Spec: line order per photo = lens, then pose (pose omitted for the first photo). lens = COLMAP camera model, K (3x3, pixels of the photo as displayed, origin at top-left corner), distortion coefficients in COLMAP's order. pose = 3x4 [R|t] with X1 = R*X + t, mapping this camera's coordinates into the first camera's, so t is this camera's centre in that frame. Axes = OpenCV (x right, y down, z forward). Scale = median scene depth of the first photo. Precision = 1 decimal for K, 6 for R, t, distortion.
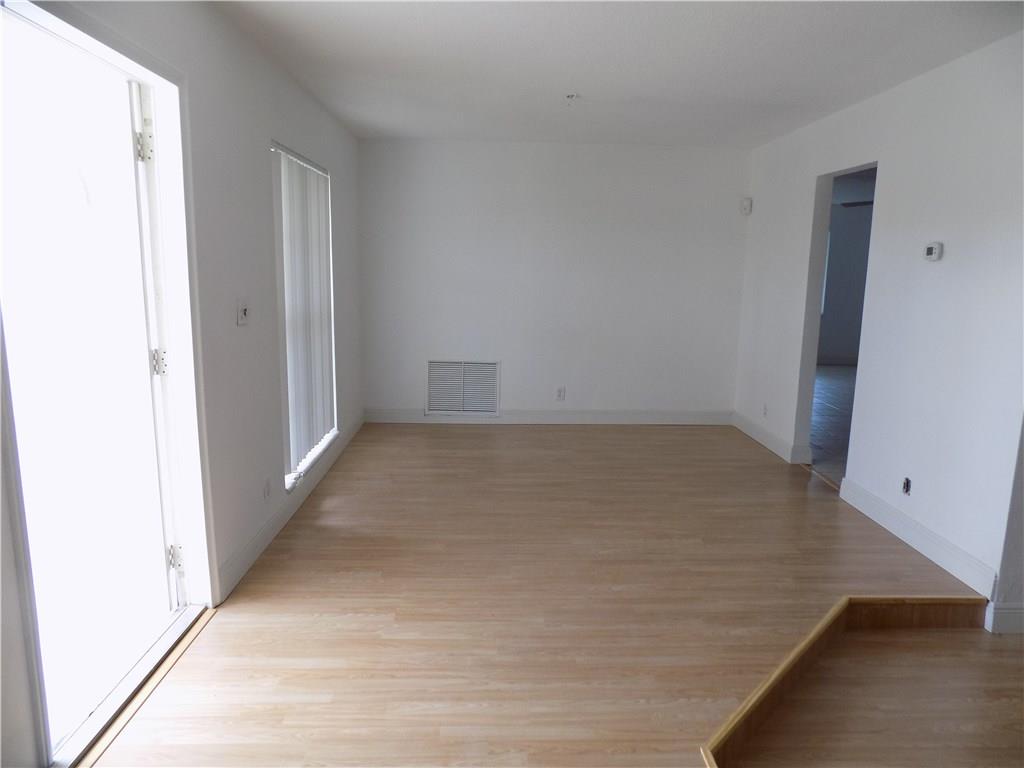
lens RADIAL K [[681.2, 0, 516.5], [0, 681.2, 377.5], [0, 0, 1]] dist [-0.009369, 0.001020]
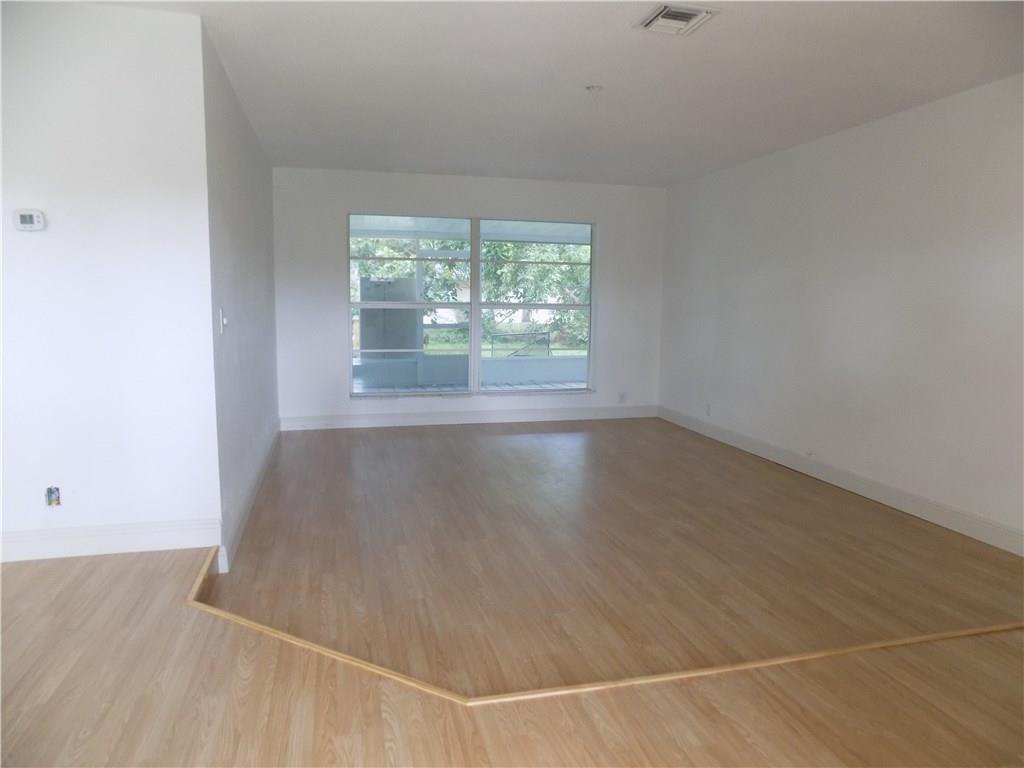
lens RADIAL K [[681.2, 0, 516.5], [0, 681.2, 377.5], [0, 0, 1]] dist [-0.009369, 0.001020]
pose [[-0.228537, -0.132686, 0.964451, -0.514398], [0.150026, 0.974035, 0.169554, -0.060683], [-0.961906, 0.183442, -0.202696, 0.838448]]
